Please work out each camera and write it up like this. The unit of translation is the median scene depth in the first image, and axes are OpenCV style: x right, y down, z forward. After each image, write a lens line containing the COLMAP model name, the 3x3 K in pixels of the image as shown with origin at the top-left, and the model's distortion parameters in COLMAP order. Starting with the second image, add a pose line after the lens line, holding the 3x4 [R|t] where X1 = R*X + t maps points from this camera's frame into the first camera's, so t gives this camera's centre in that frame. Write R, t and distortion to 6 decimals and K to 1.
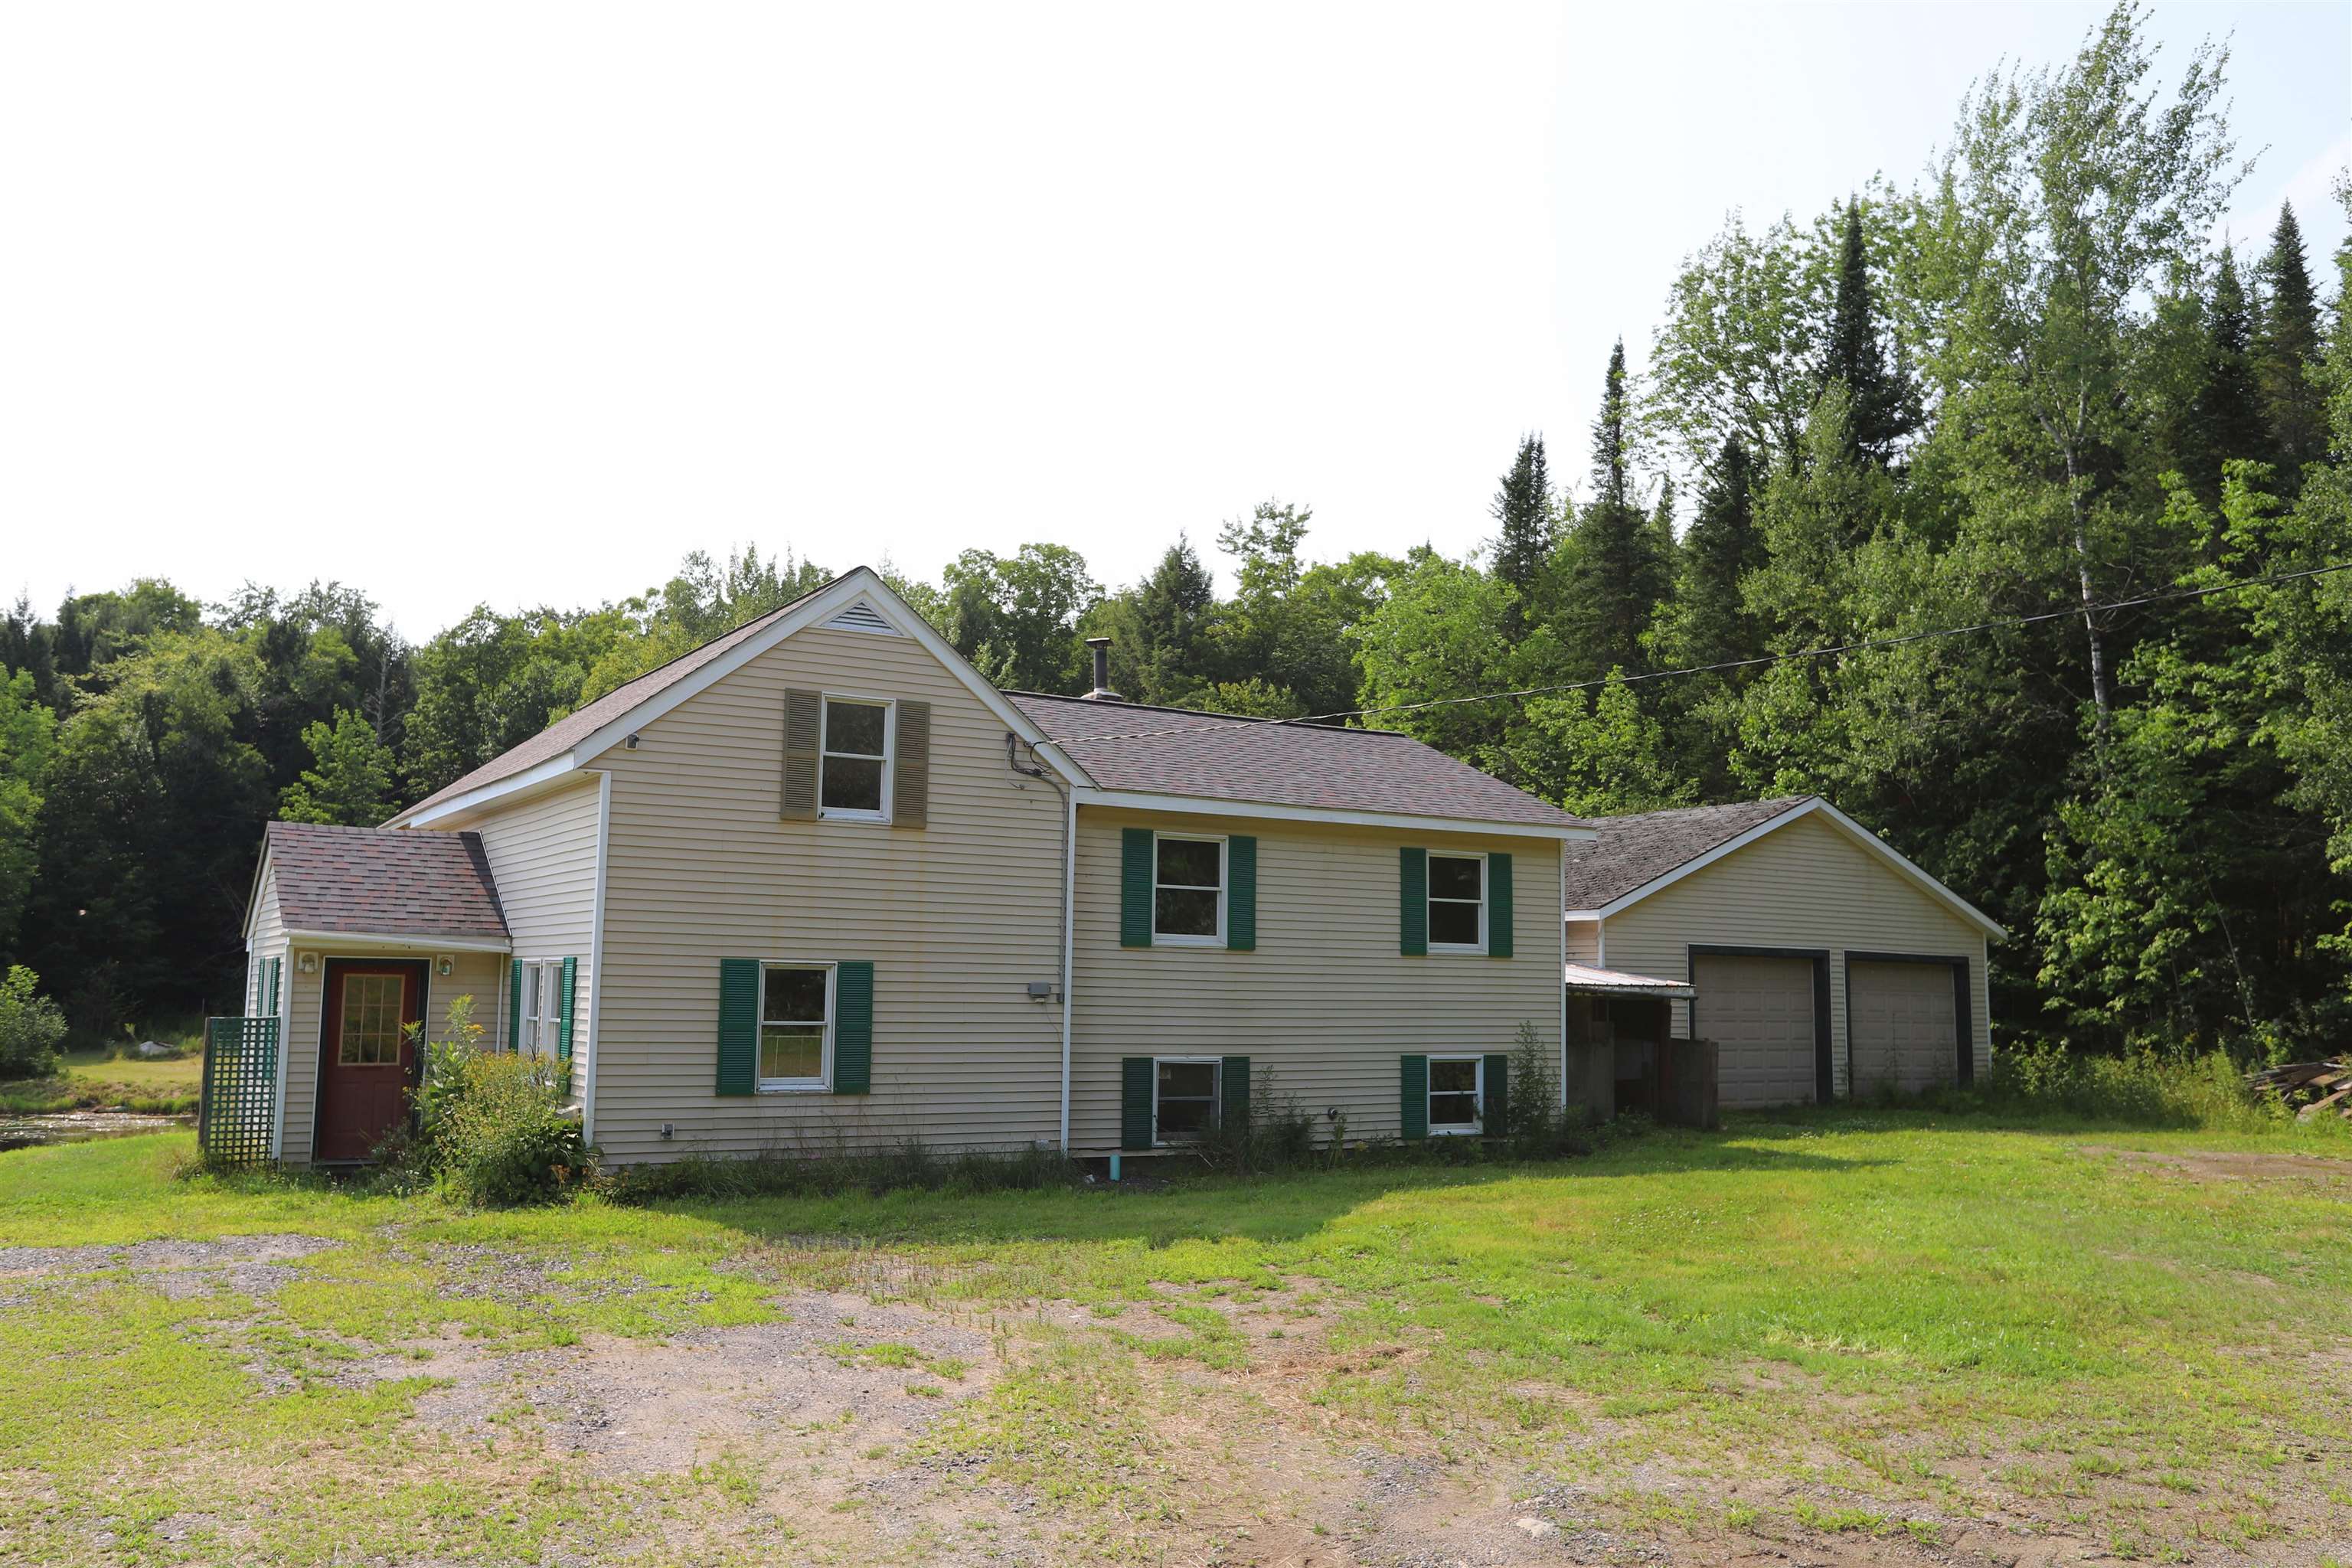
lens RADIAL K [[1853.8, 0, 1176.0], [0, 1853.8, 784.0], [0, 0, 1]] dist [0.002967, 0.012222]
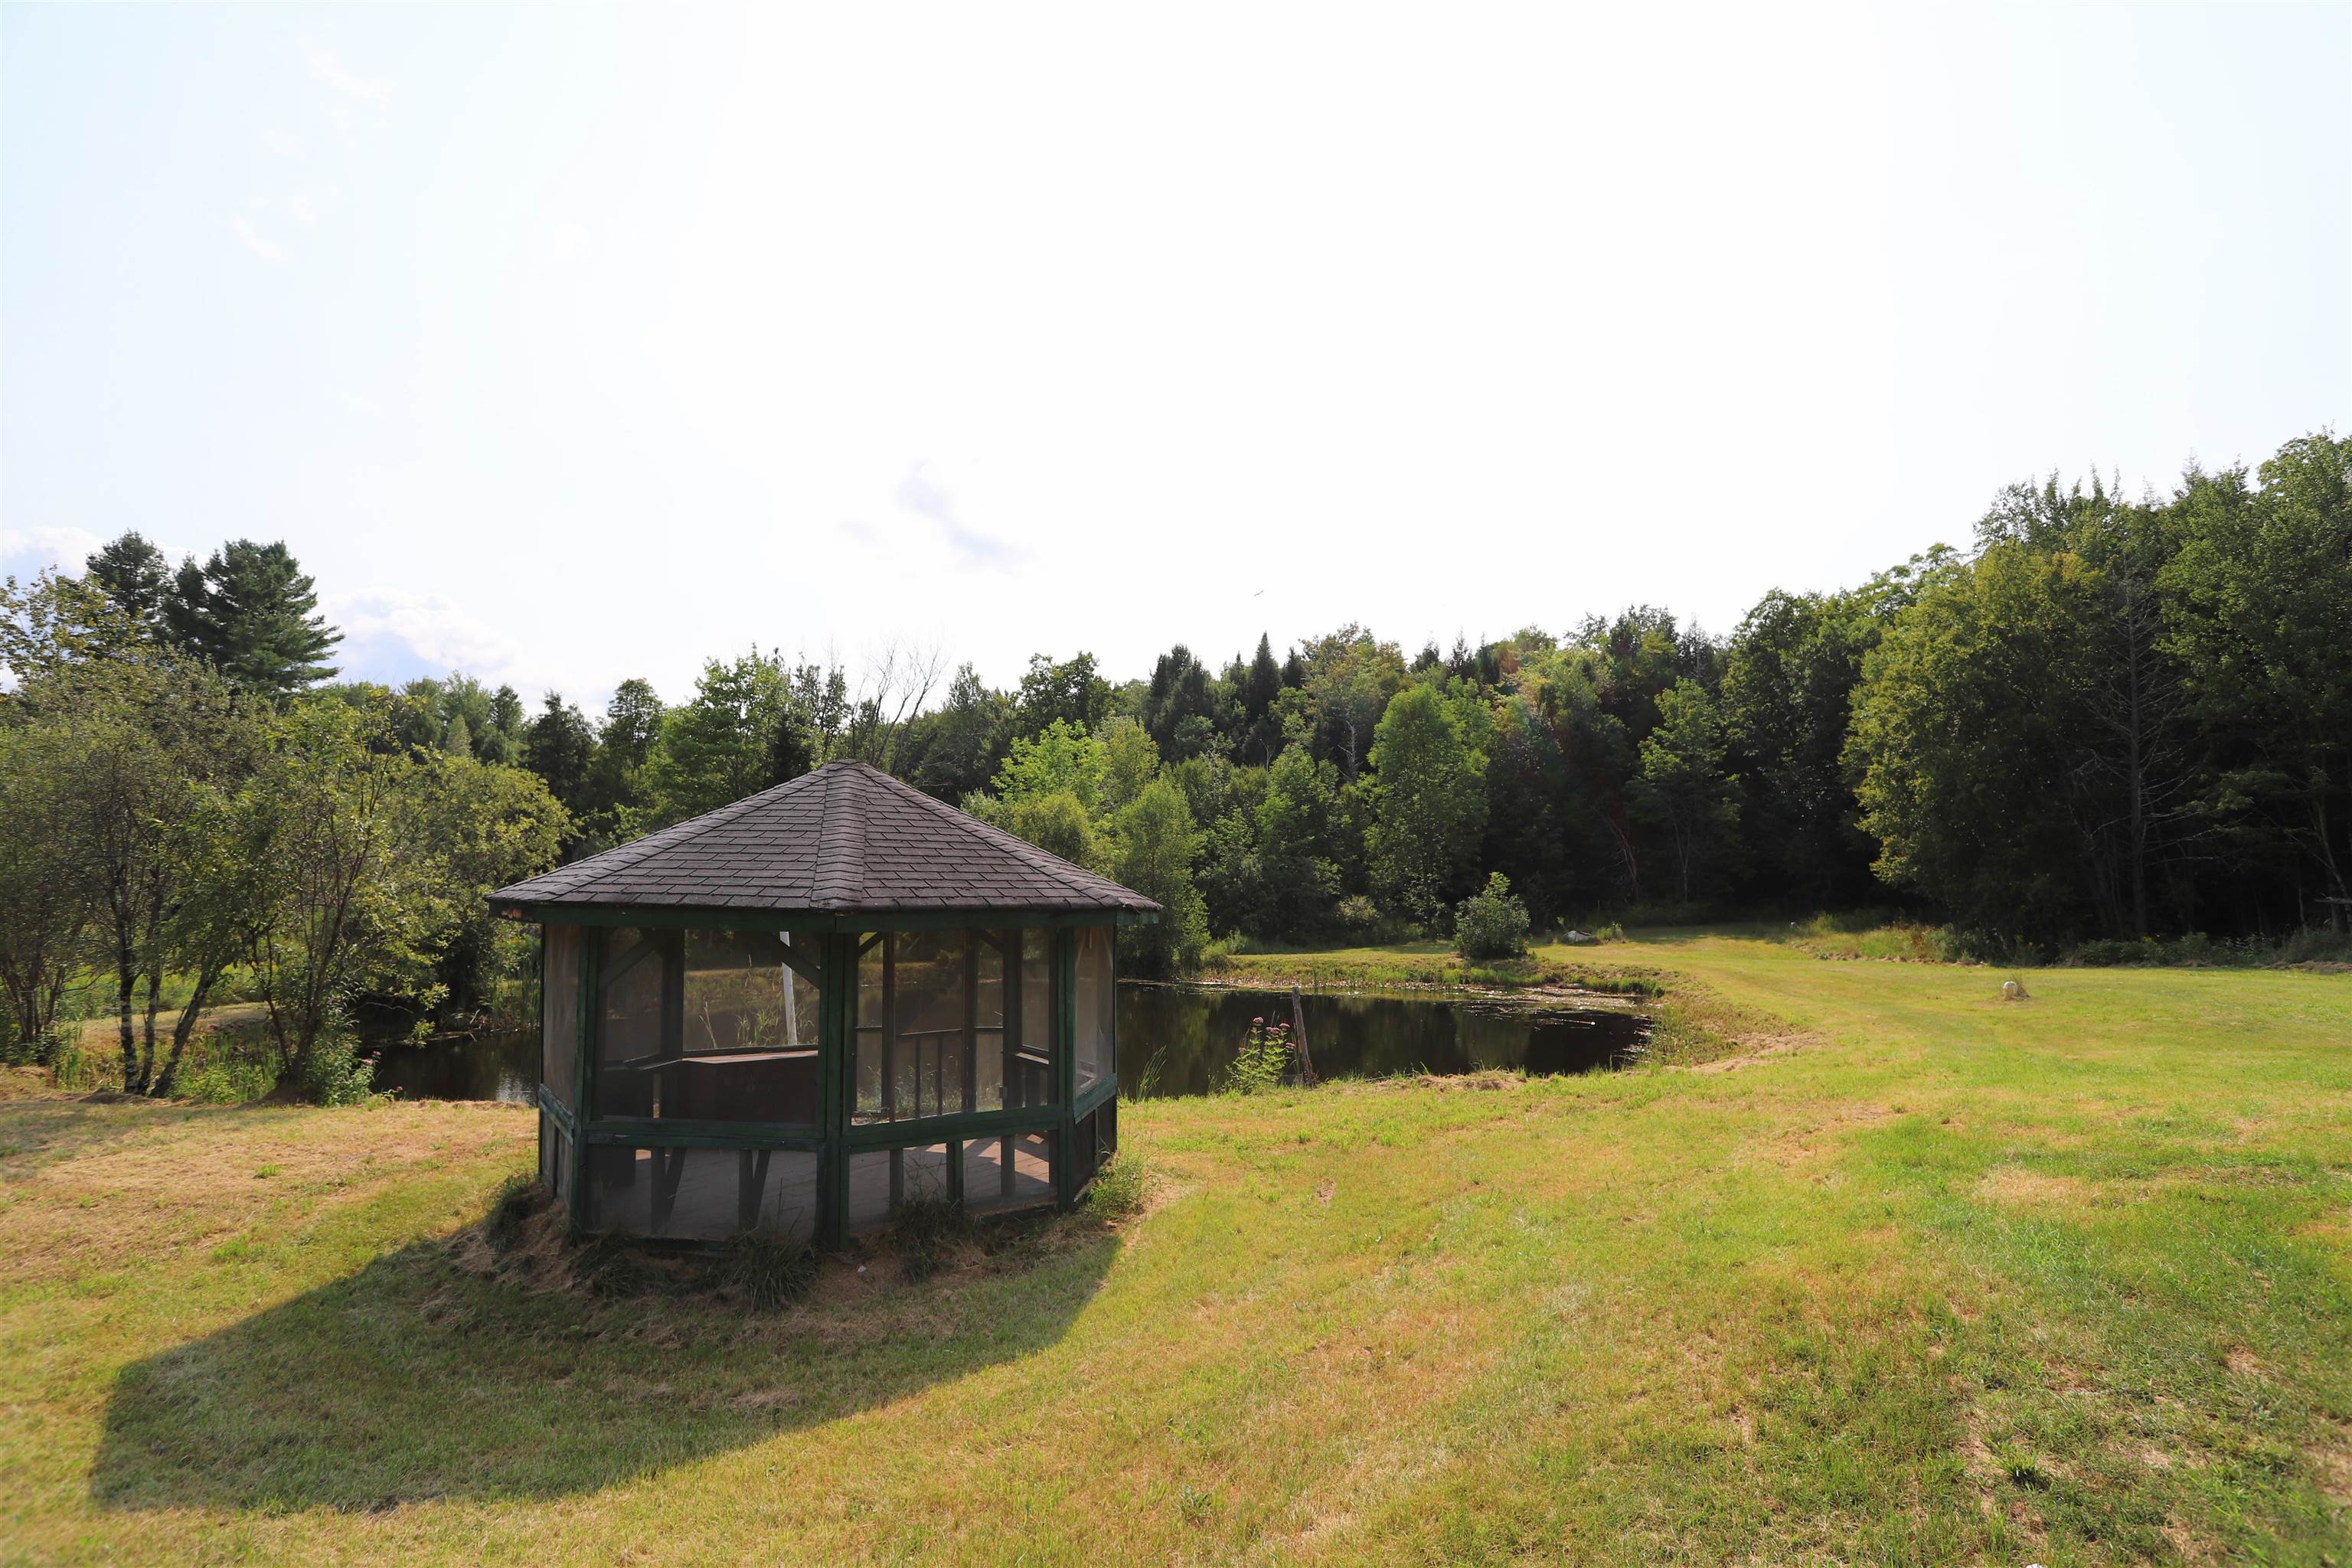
lens RADIAL K [[1144.6, 0, 1179.9], [0, 1144.6, 784.2], [0, 0, 1]] dist [-0.061296, 0.025756]
pose [[0.703960, -0.069018, -0.706879, -0.643415], [0.075630, 0.996893, -0.022017, 0.114526], [0.706202, -0.037962, 0.706992, 0.863626]]
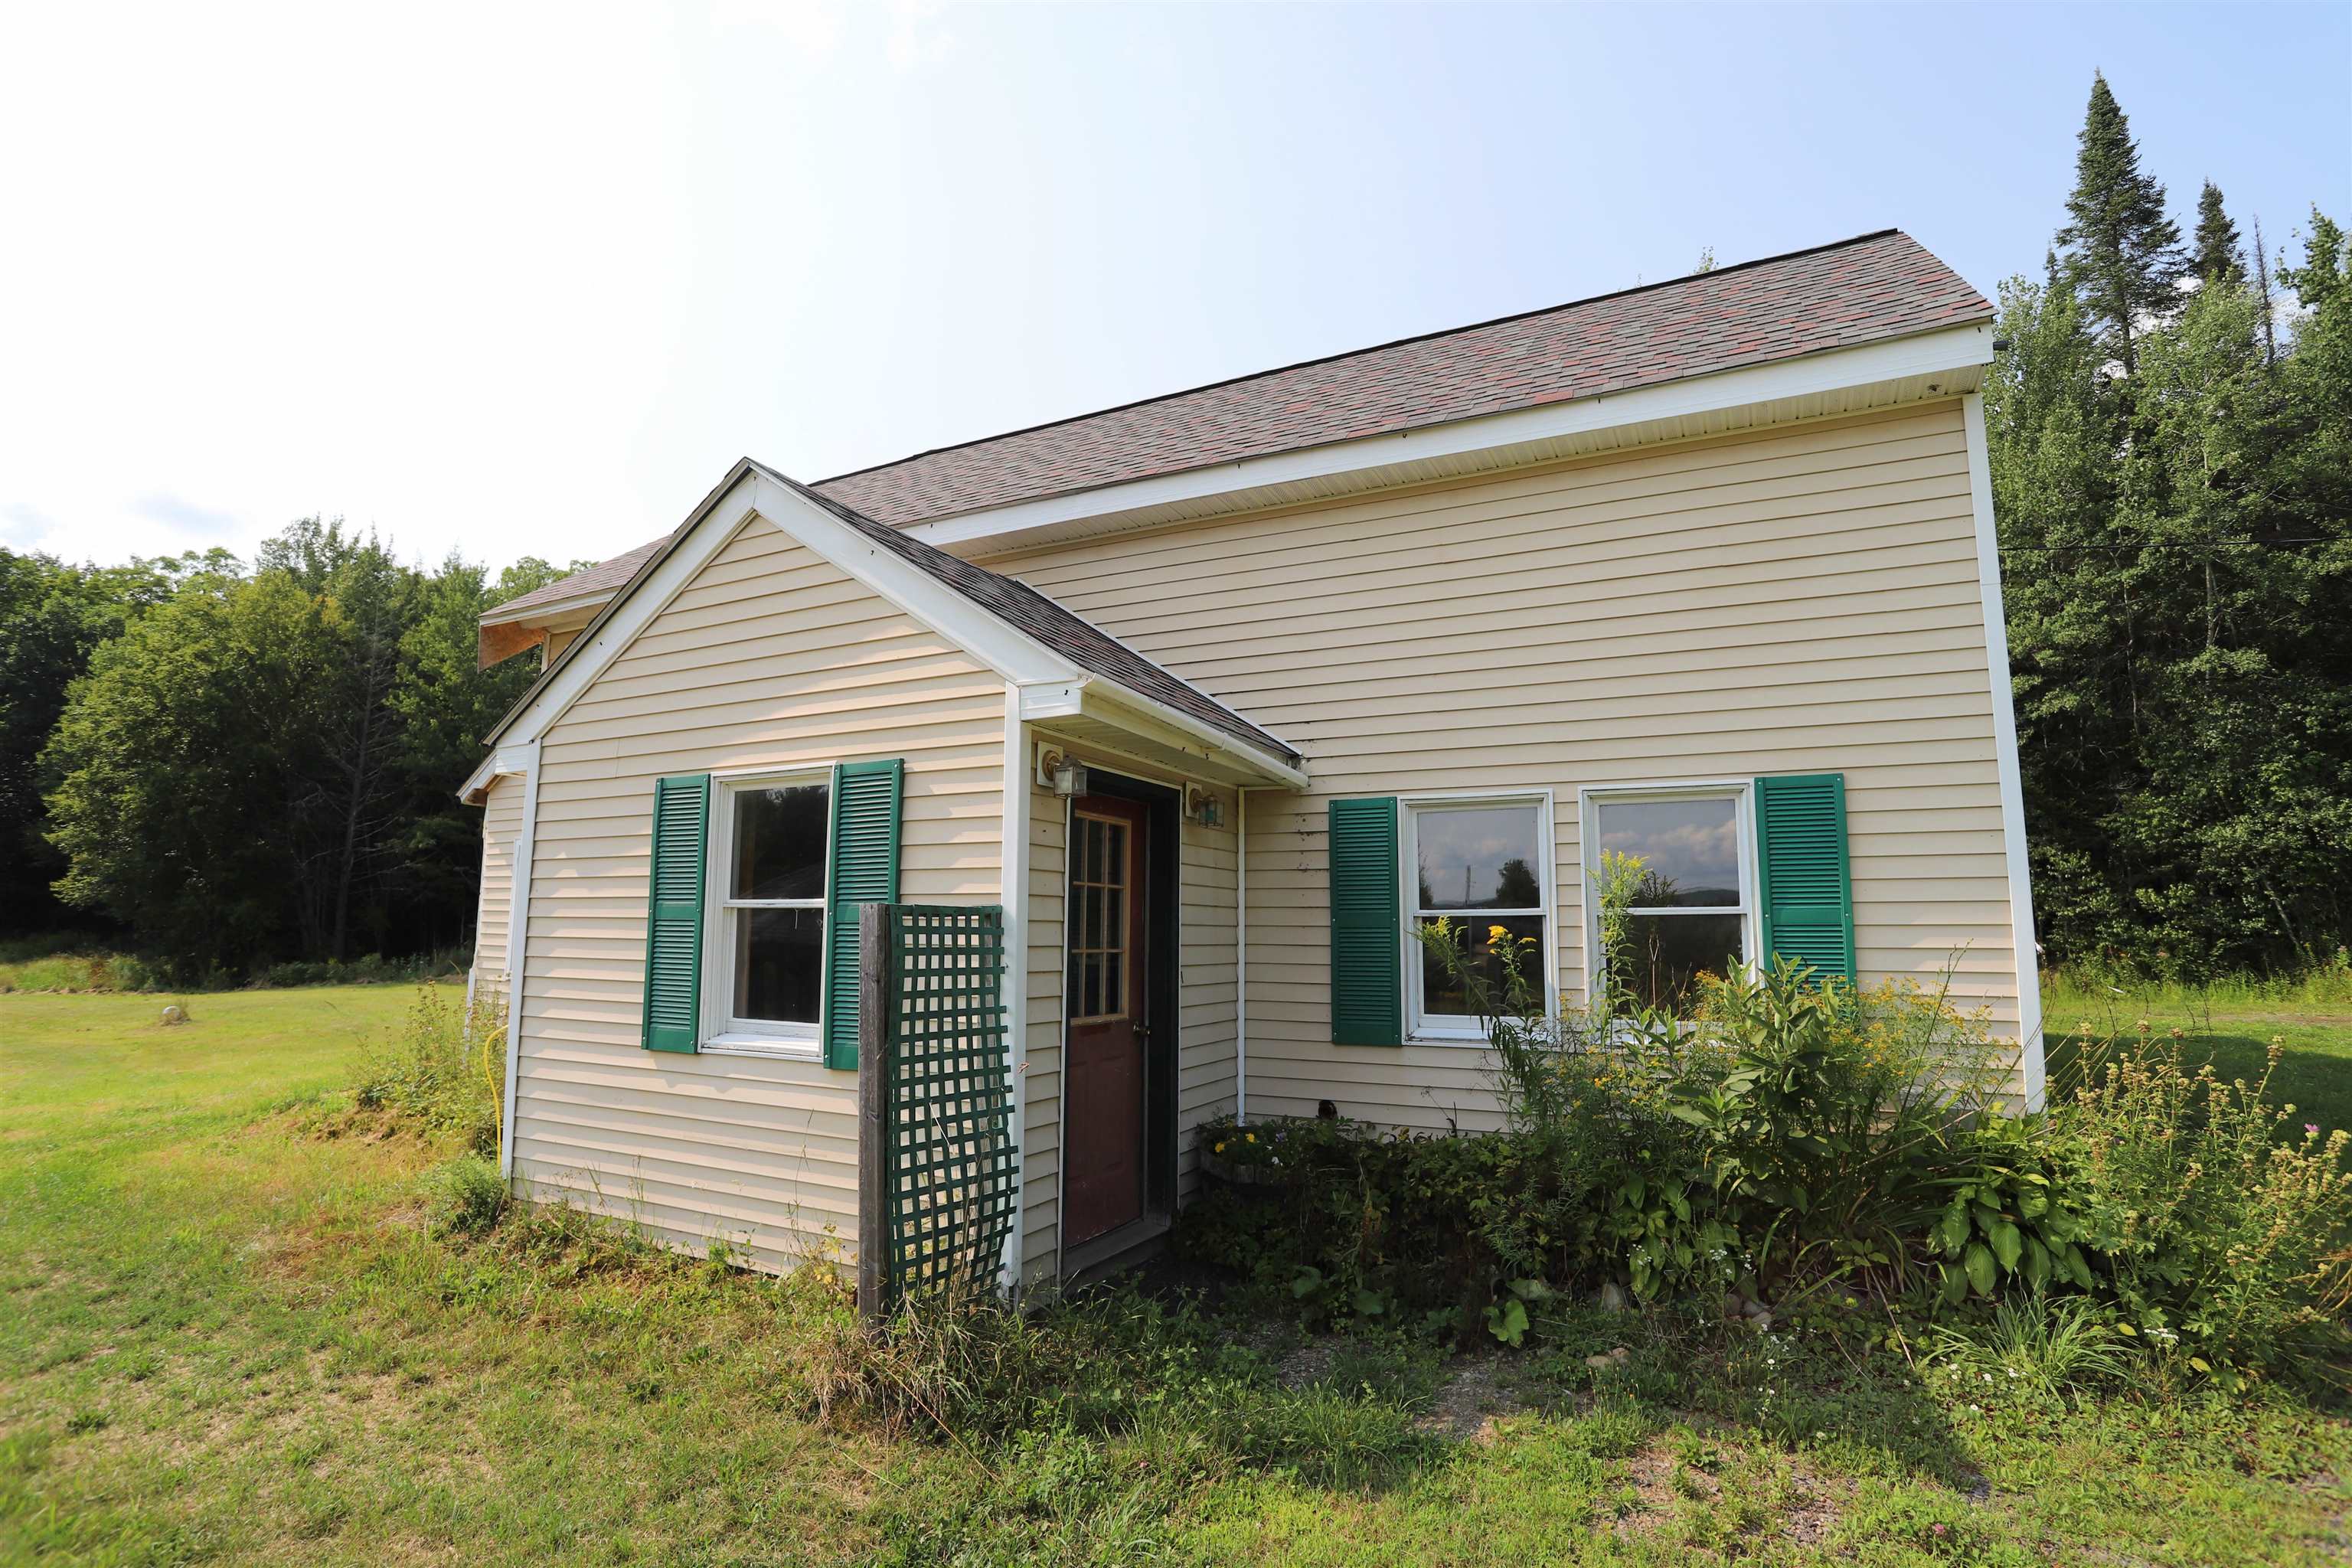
lens RADIAL K [[1144.6, 0, 1179.9], [0, 1144.6, 784.2], [0, 0, 1]] dist [-0.061296, 0.025756]
pose [[0.859752, 0.060171, 0.507154, -0.555251], [-0.054004, 0.998179, -0.026878, 0.100297], [-0.507848, -0.004280, 0.861436, 0.746082]]
